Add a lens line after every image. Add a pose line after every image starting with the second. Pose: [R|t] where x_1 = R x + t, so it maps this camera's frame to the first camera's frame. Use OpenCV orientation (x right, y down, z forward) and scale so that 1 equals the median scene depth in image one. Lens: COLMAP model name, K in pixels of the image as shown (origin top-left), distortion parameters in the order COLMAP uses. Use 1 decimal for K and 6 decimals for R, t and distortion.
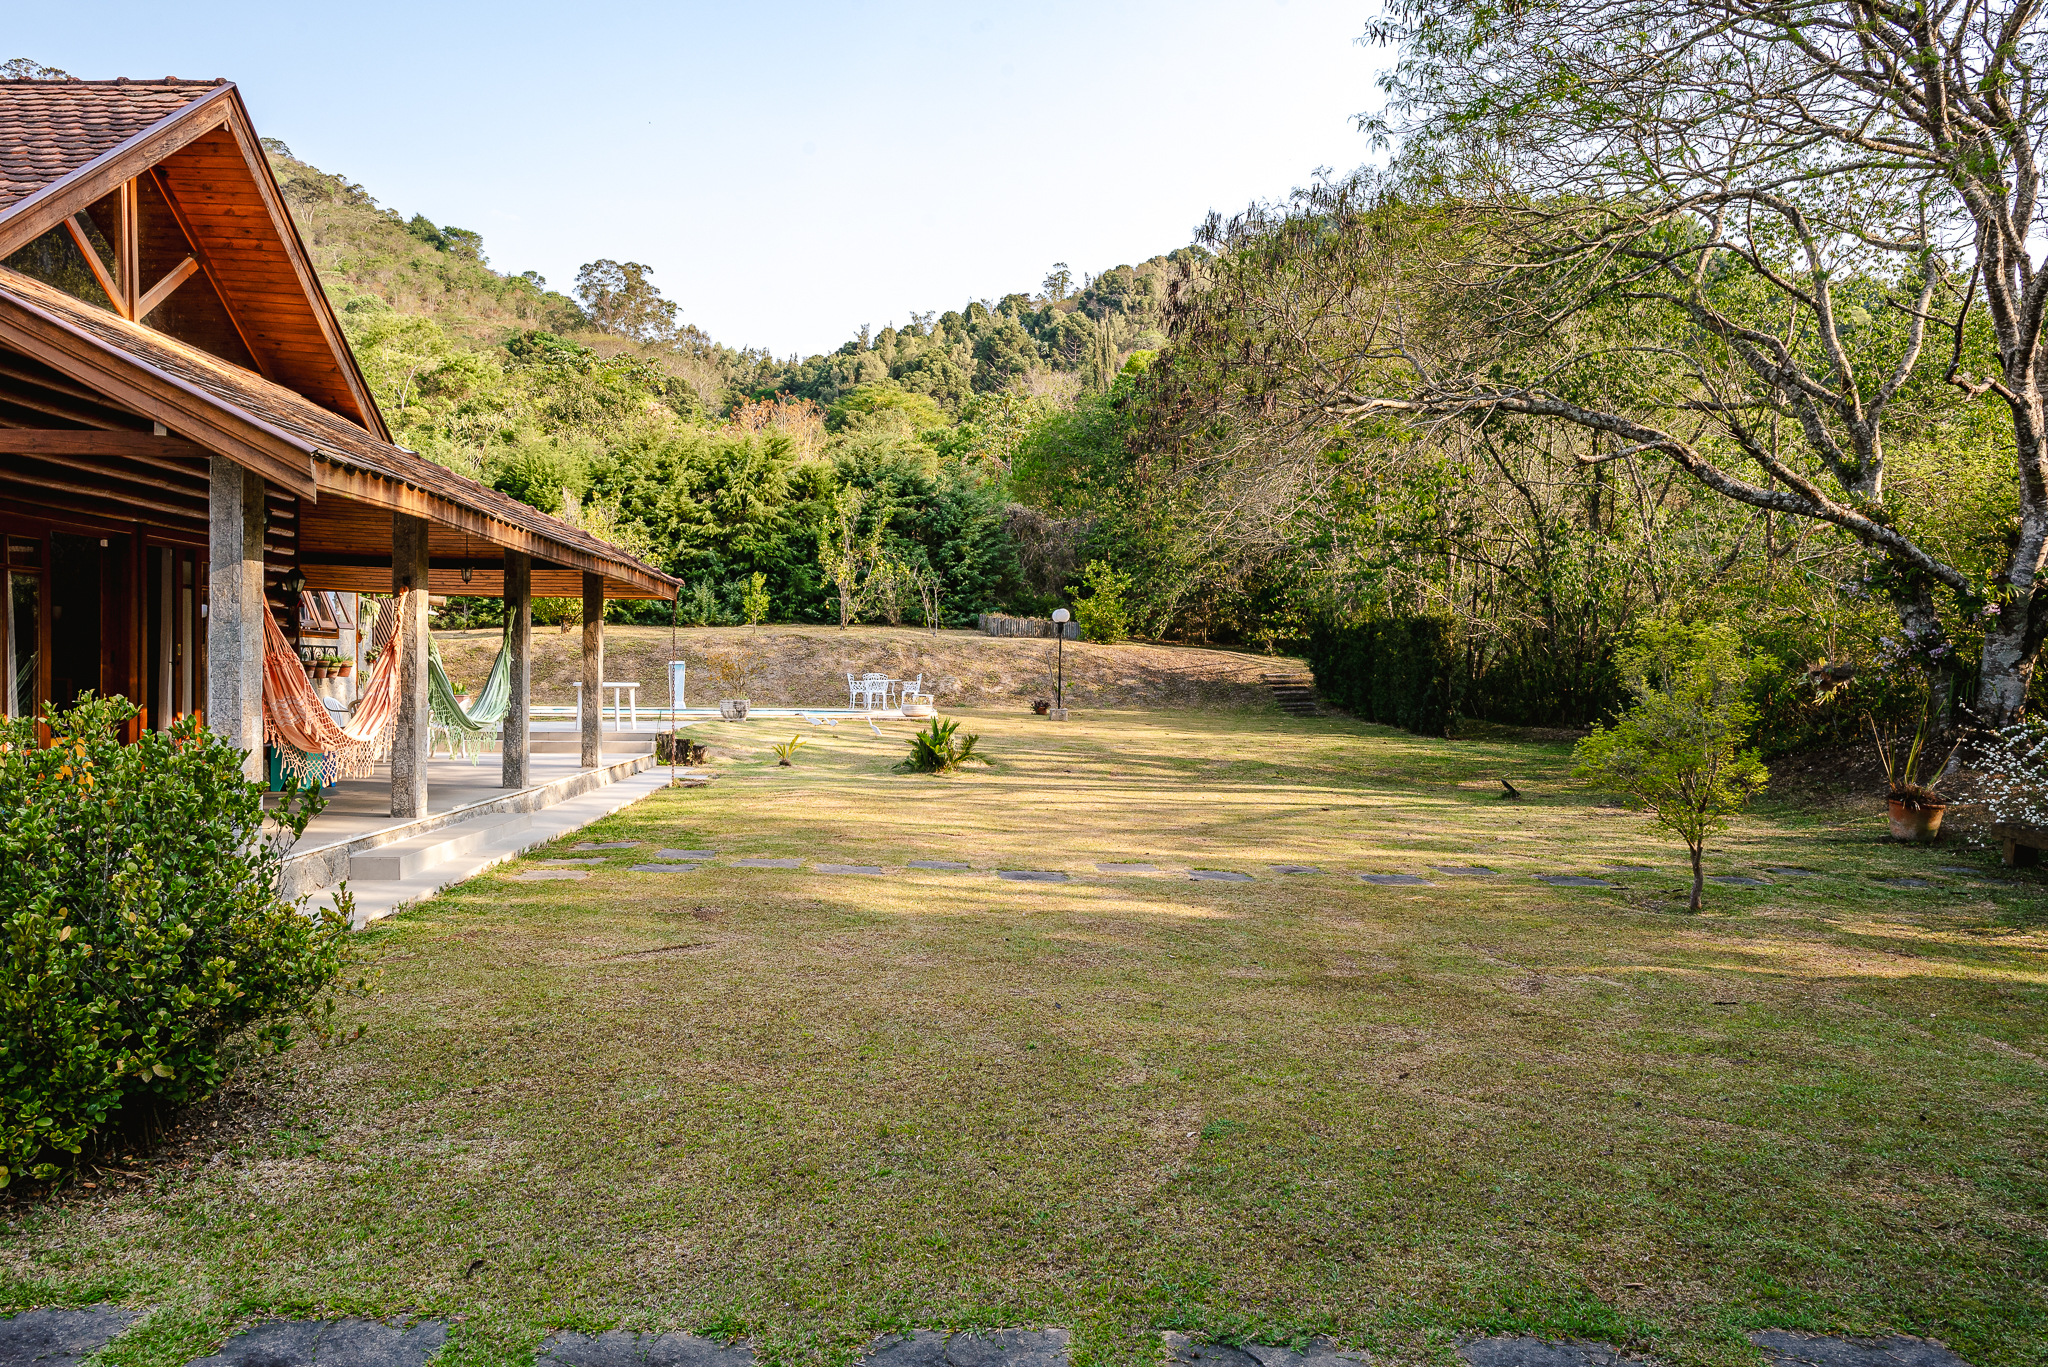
lens RADIAL K [[1385.1, 0, 1030.2], [0, 1385.1, 680.4], [0, 0, 1]] dist [-0.000540, -0.000047]
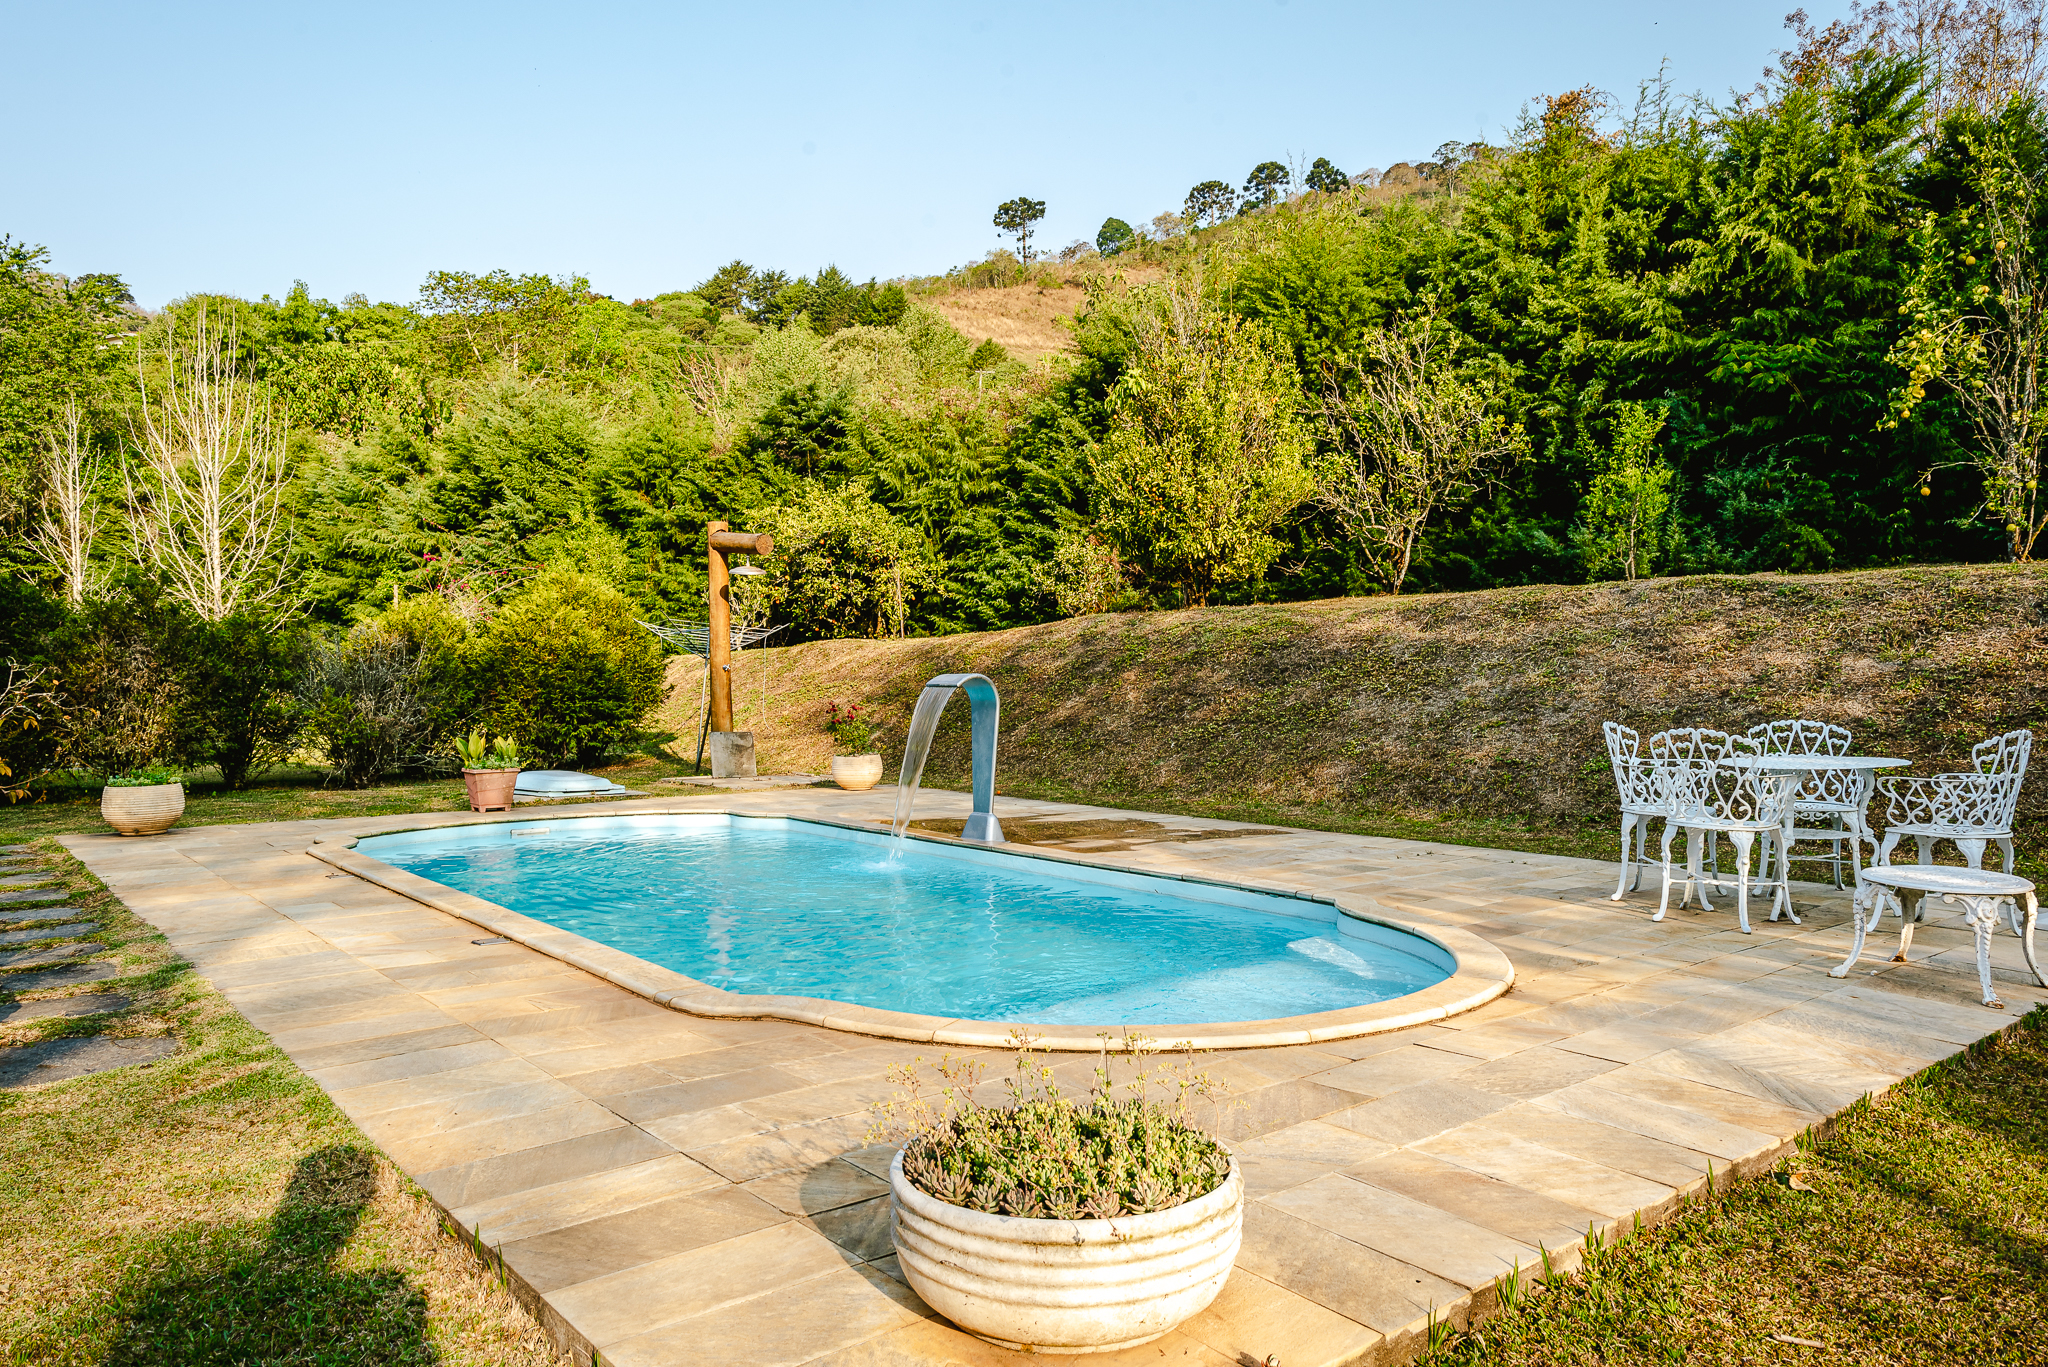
lens RADIAL K [[1381.1, 0, 1024.0], [0, 1381.1, 683.5], [0, 0, 1]] dist [0.002629, 0.001320]
pose [[0.572997, 0.003862, -0.819548, -0.010499], [-0.006528, 0.999979, 0.000147, -0.026470], [0.819531, 0.005266, 0.573010, 2.262308]]
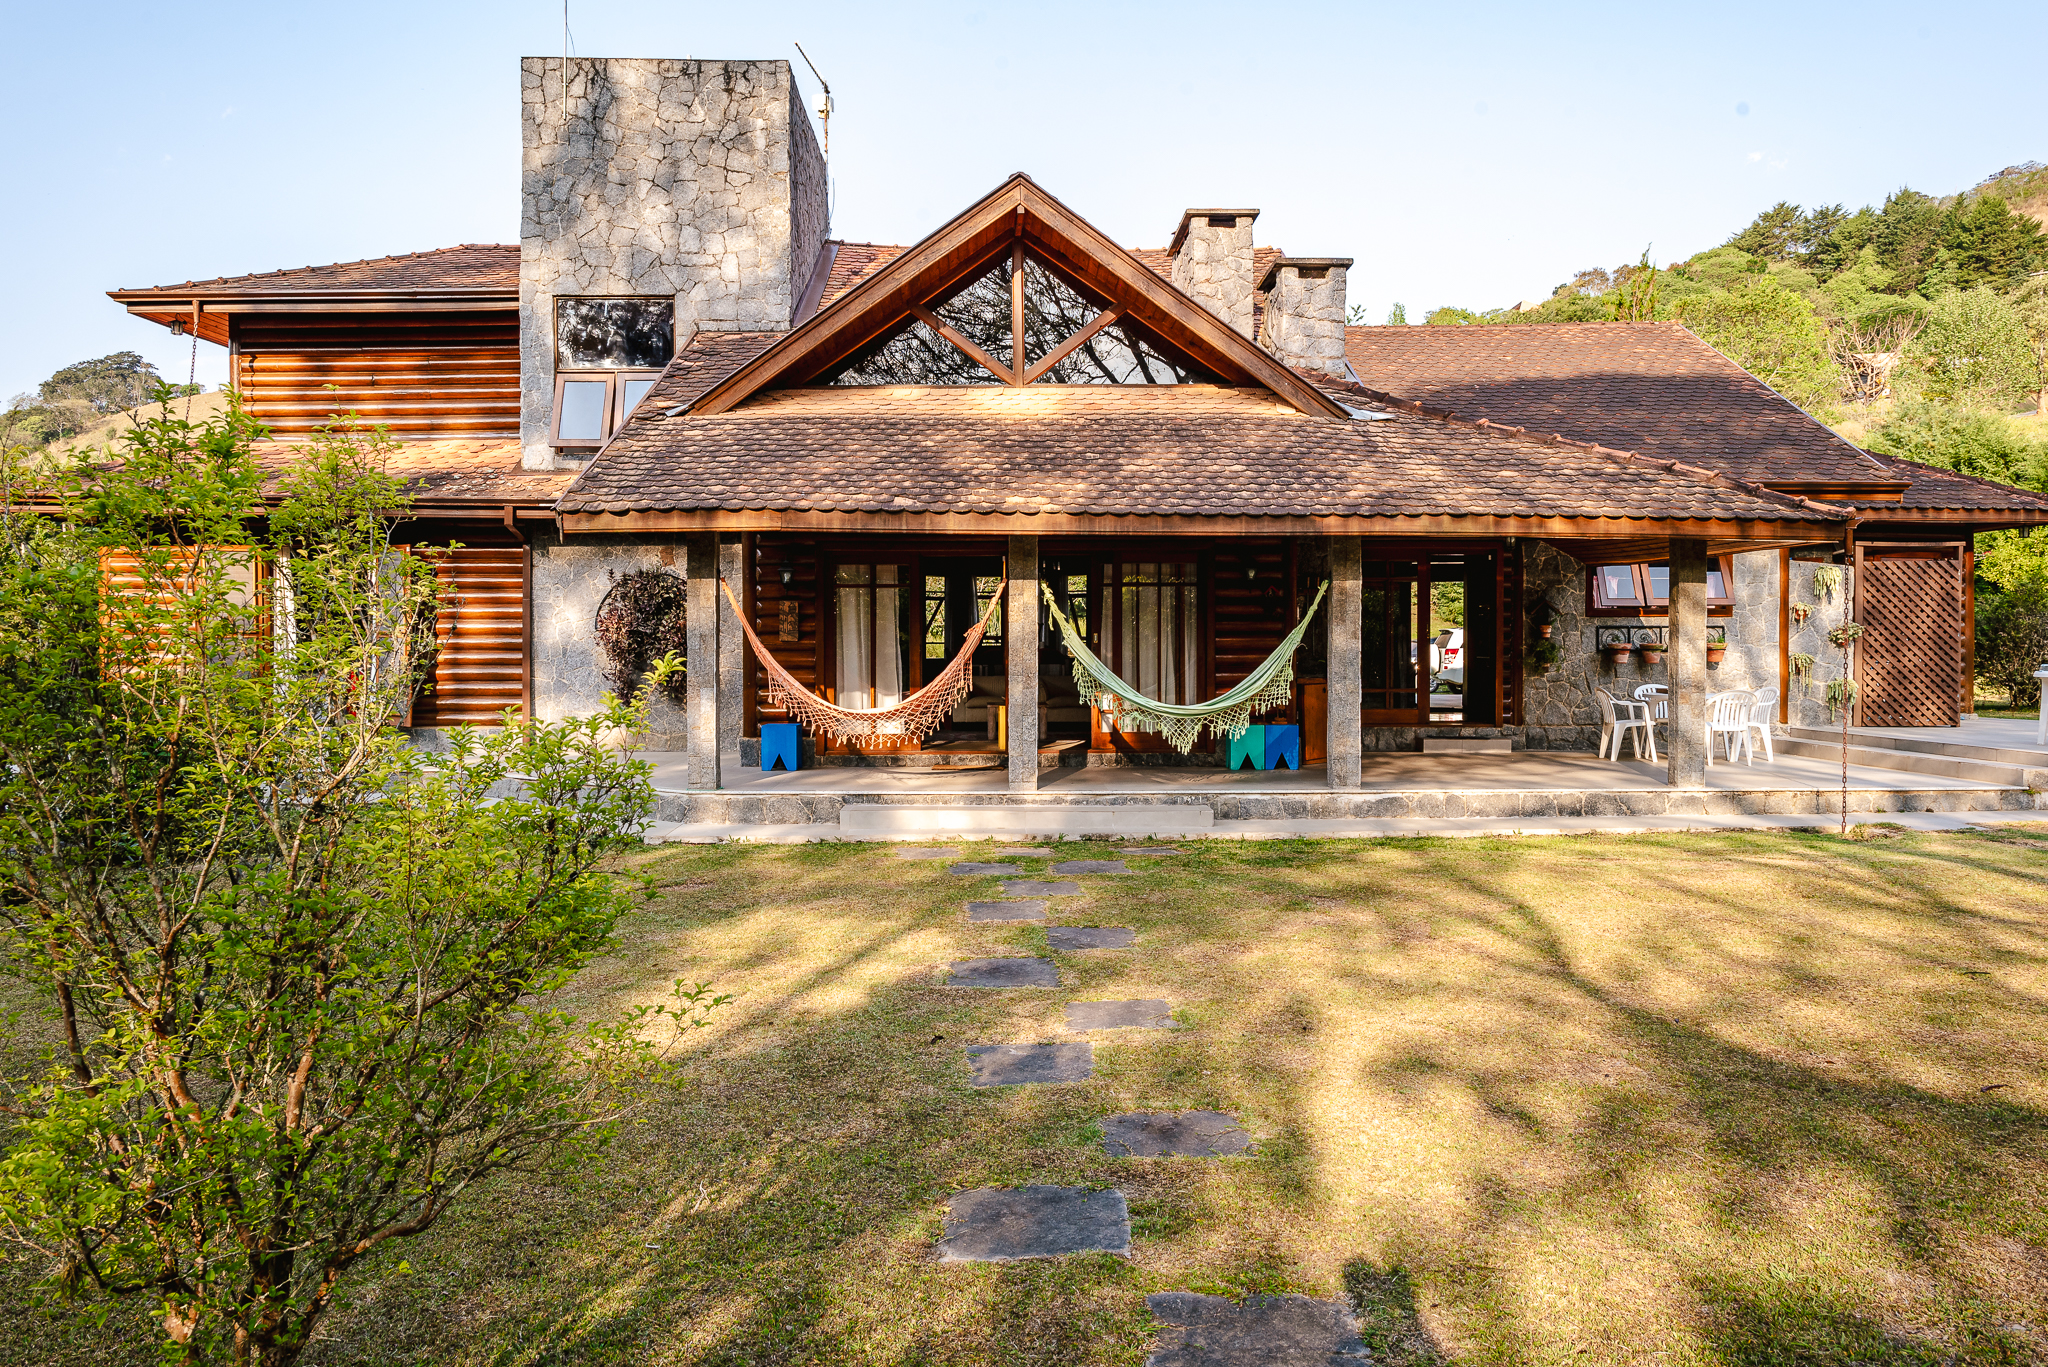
lens RADIAL K [[1397.1, 0, 1026.6], [0, 1397.1, 664.7], [0, 0, 1]] dist [-0.001806, 0.000832]
pose [[-0.050675, 0.009882, -0.998666, 0.611070], [-0.008155, 0.999914, 0.010308, -0.010603], [0.998682, 0.008667, -0.050590, 1.001782]]
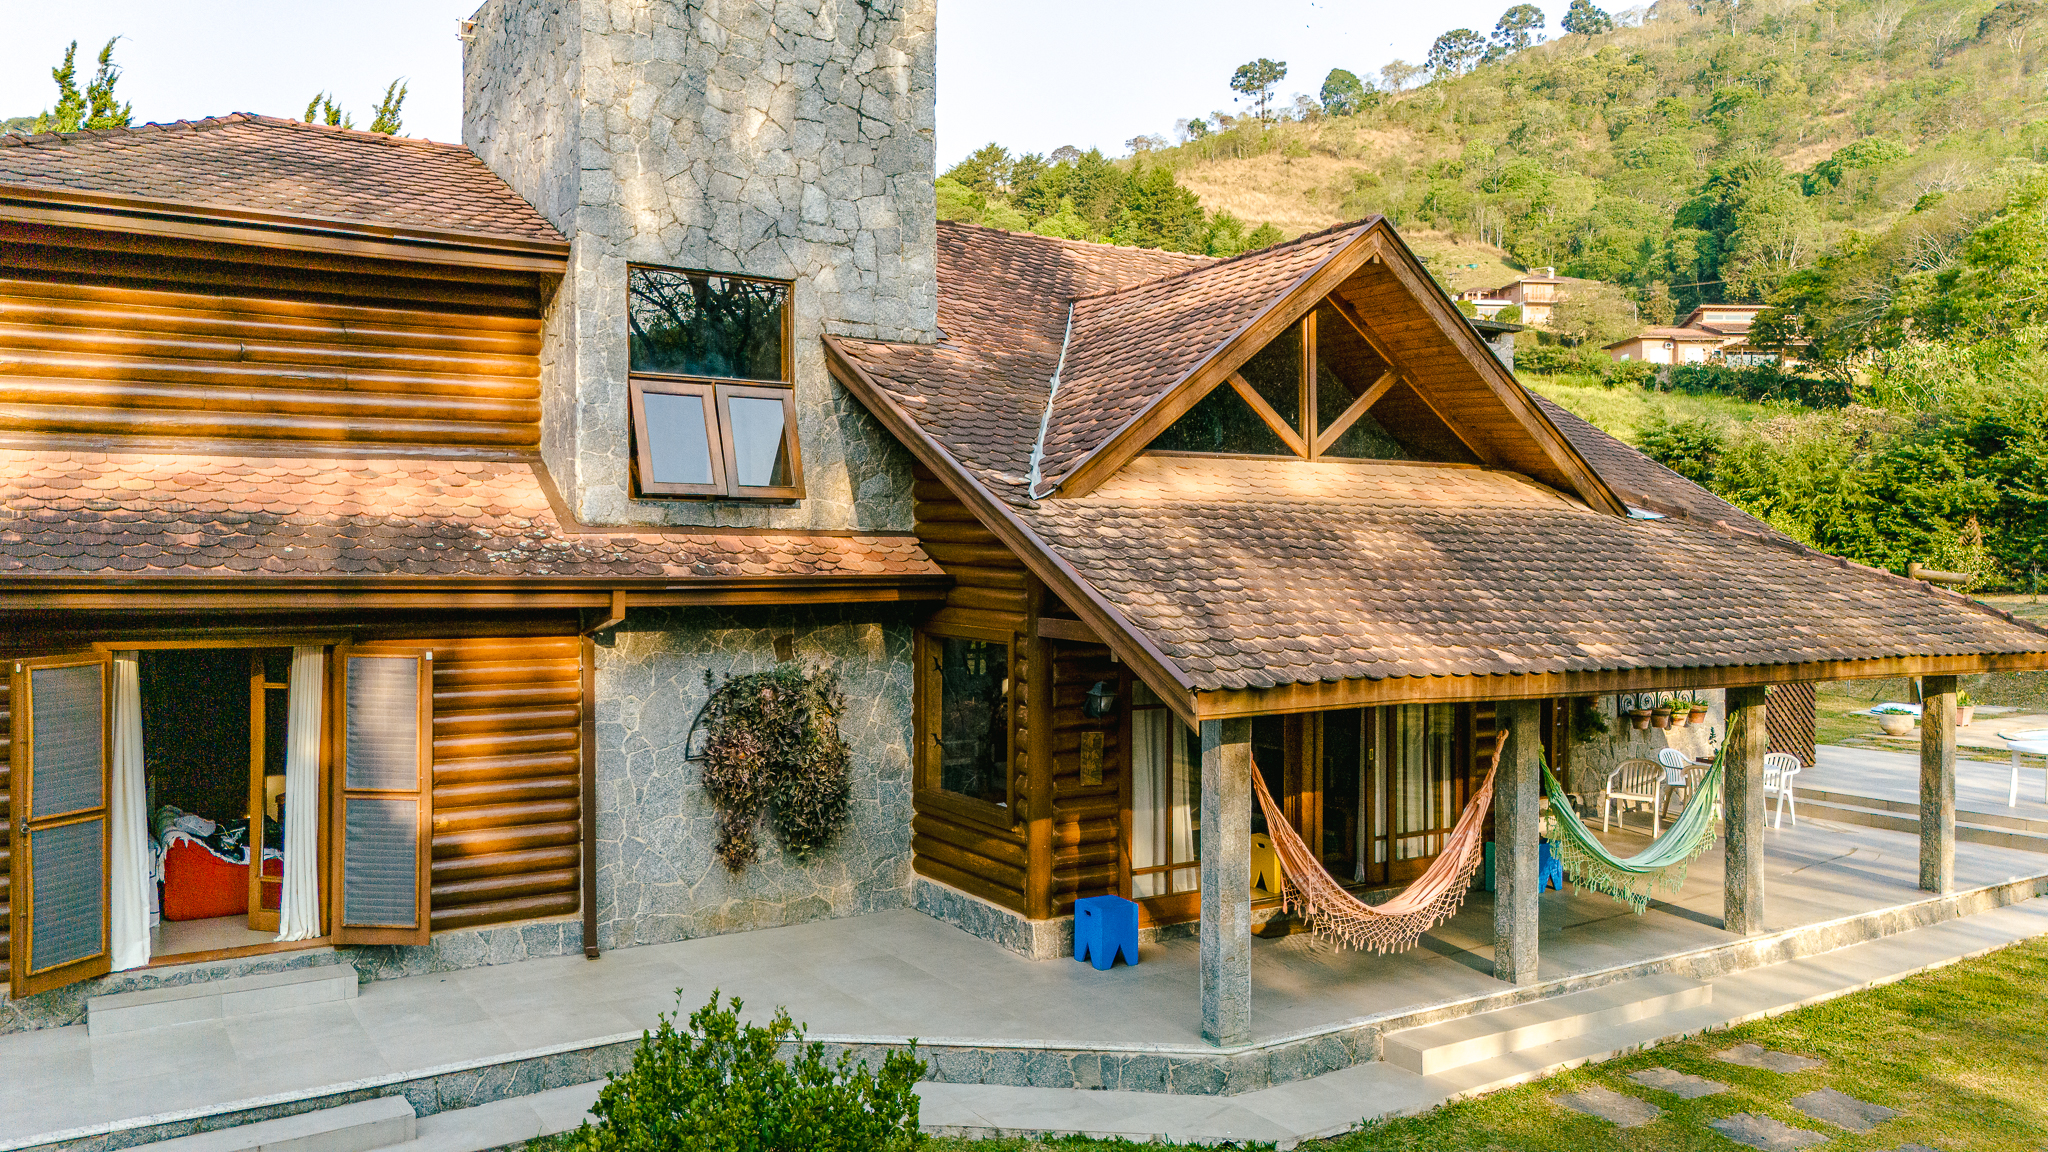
lens RADIAL K [[1498.5, 0, 1022.6], [0, 1498.5, 569.7], [0, 0, 1]] dist [0.067020, -0.077468]
pose [[0.479633, 0.009897, -0.877414, 0.252623], [-0.013730, 0.999899, 0.003773, -0.160764], [0.877362, 0.010237, 0.479720, 0.225186]]
